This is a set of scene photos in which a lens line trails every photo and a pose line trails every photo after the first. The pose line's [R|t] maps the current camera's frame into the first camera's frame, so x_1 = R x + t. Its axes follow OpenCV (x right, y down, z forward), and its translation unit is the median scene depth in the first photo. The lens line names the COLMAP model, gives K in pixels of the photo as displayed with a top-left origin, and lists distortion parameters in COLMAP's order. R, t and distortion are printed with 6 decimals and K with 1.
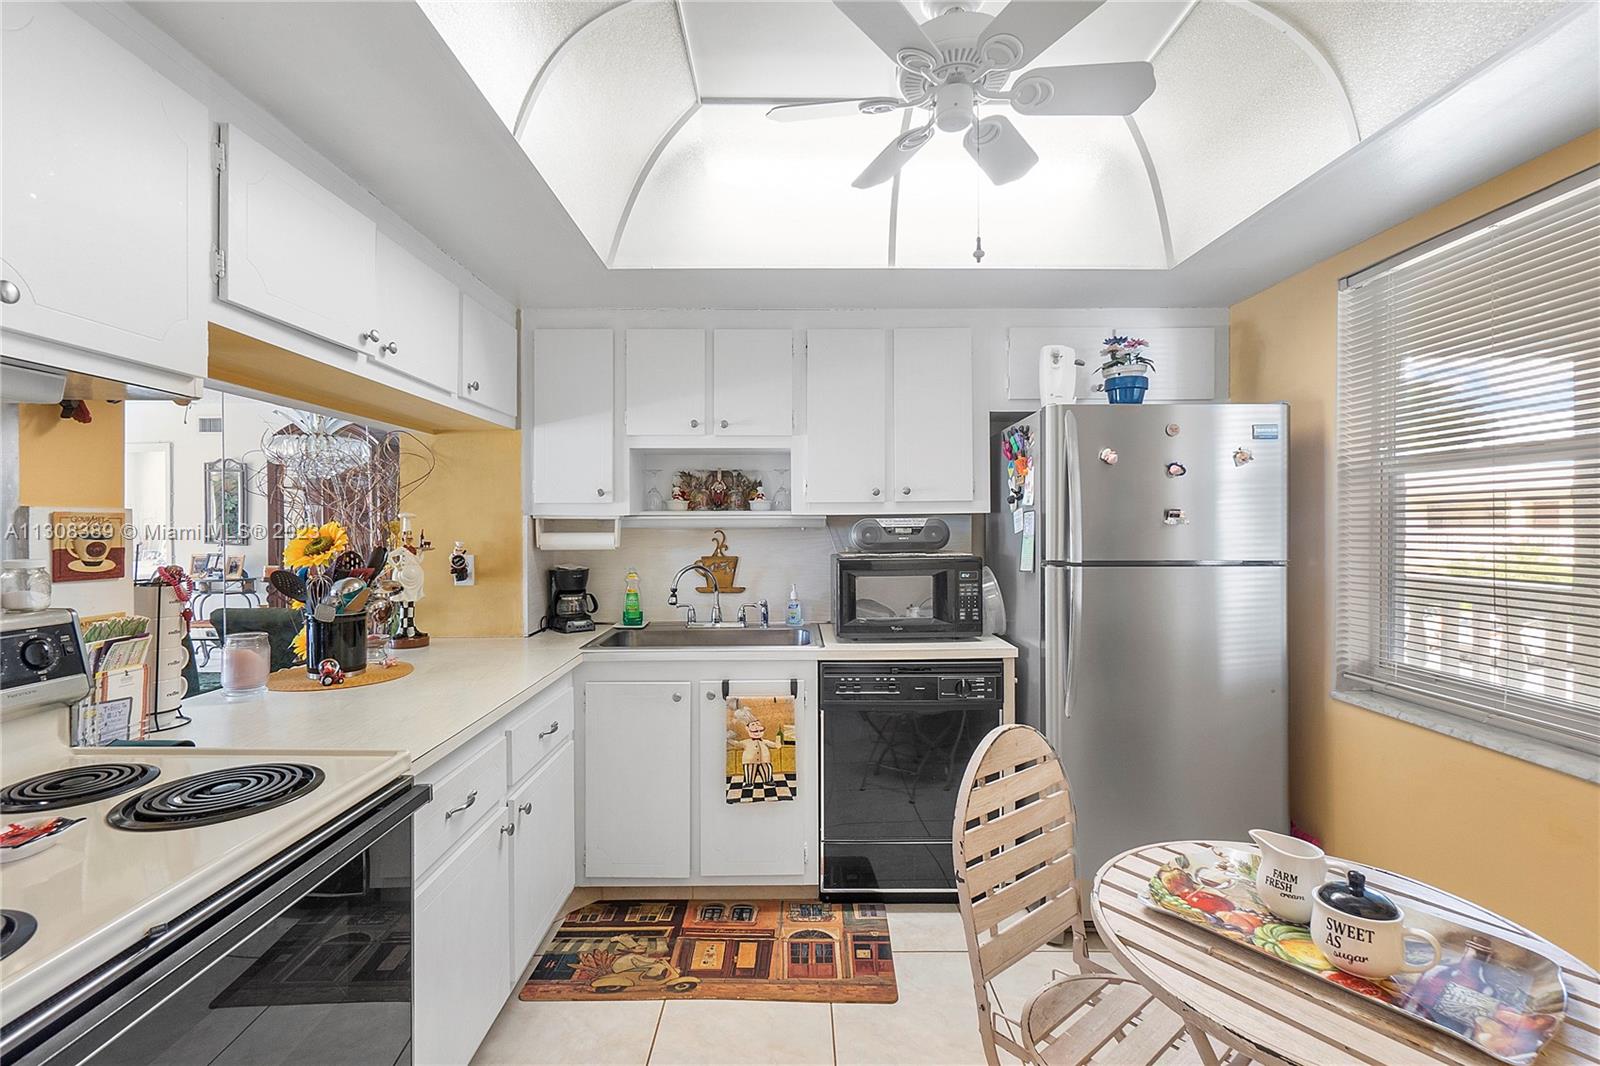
lens RADIAL K [[726.1, 0, 763.3], [0, 726.1, 530.5], [0, 0, 1]] dist [-0.005336, 0.001678]
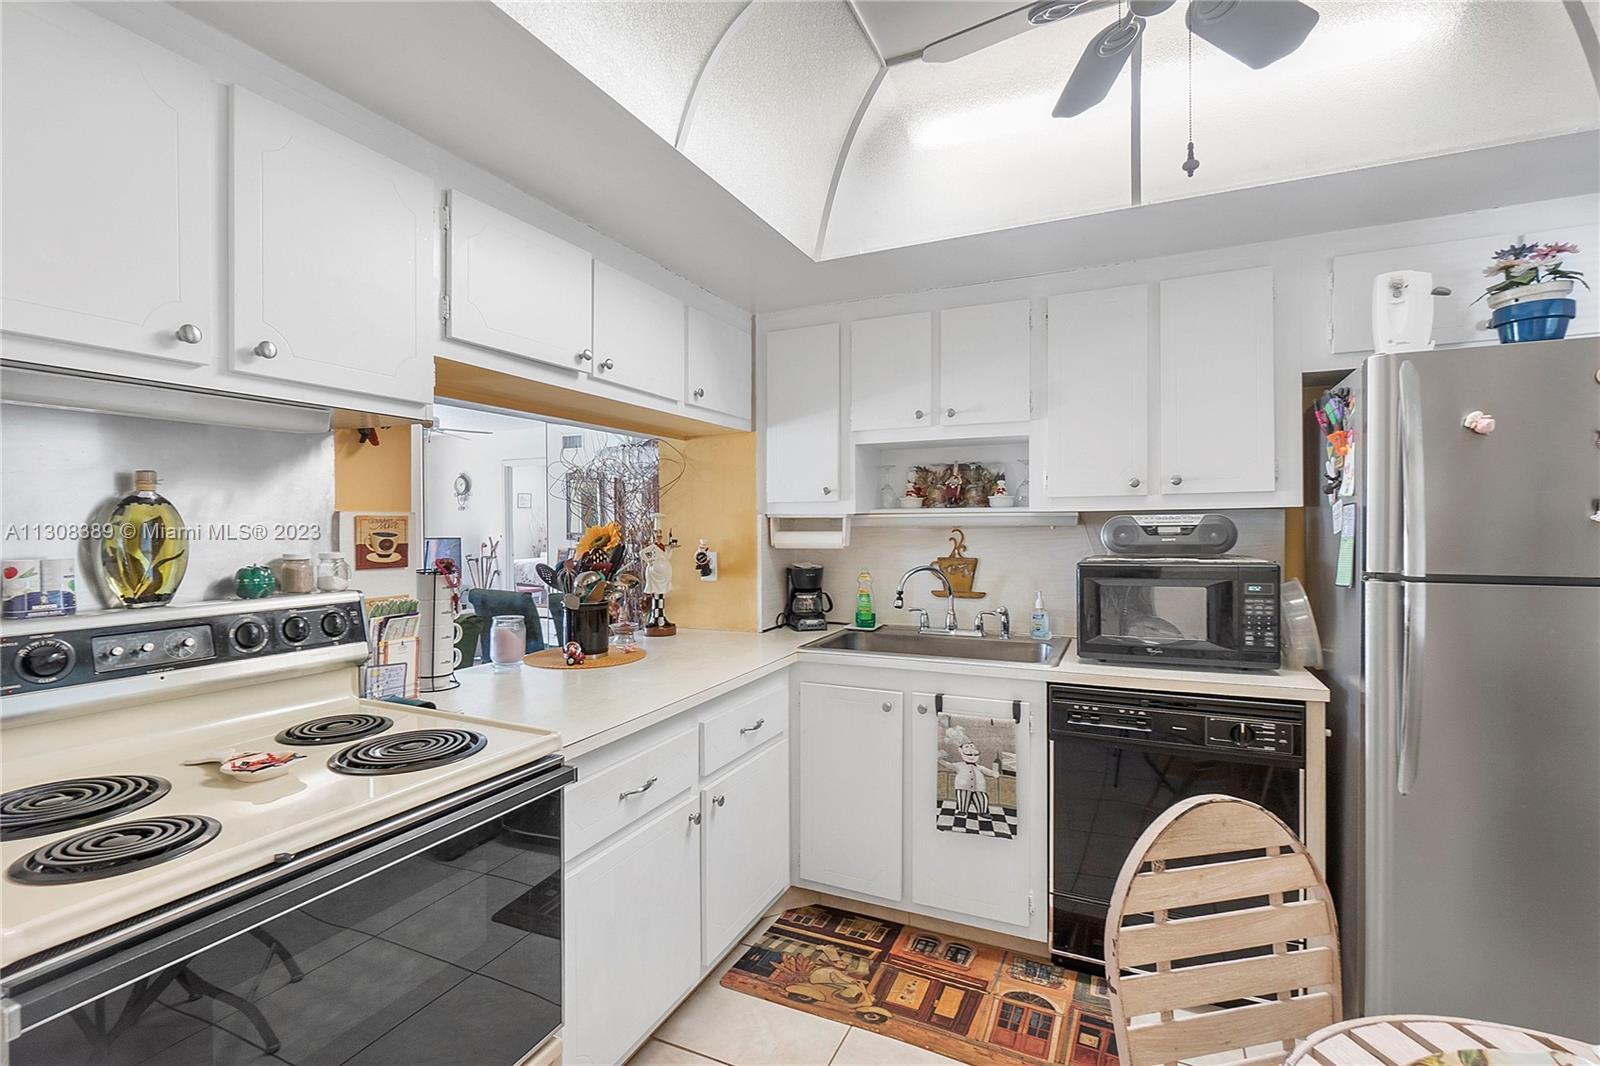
lens RADIAL K [[726.1, 0, 795.7], [0, 726.1, 529.5], [0, 0, 1]] dist [-0.005336, 0.001678]
pose [[0.902673, 0.001525, -0.430325, 0.182091], [-0.000474, 0.999997, 0.002549, -0.002713], [0.430328, -0.002097, 0.902670, 0.103078]]
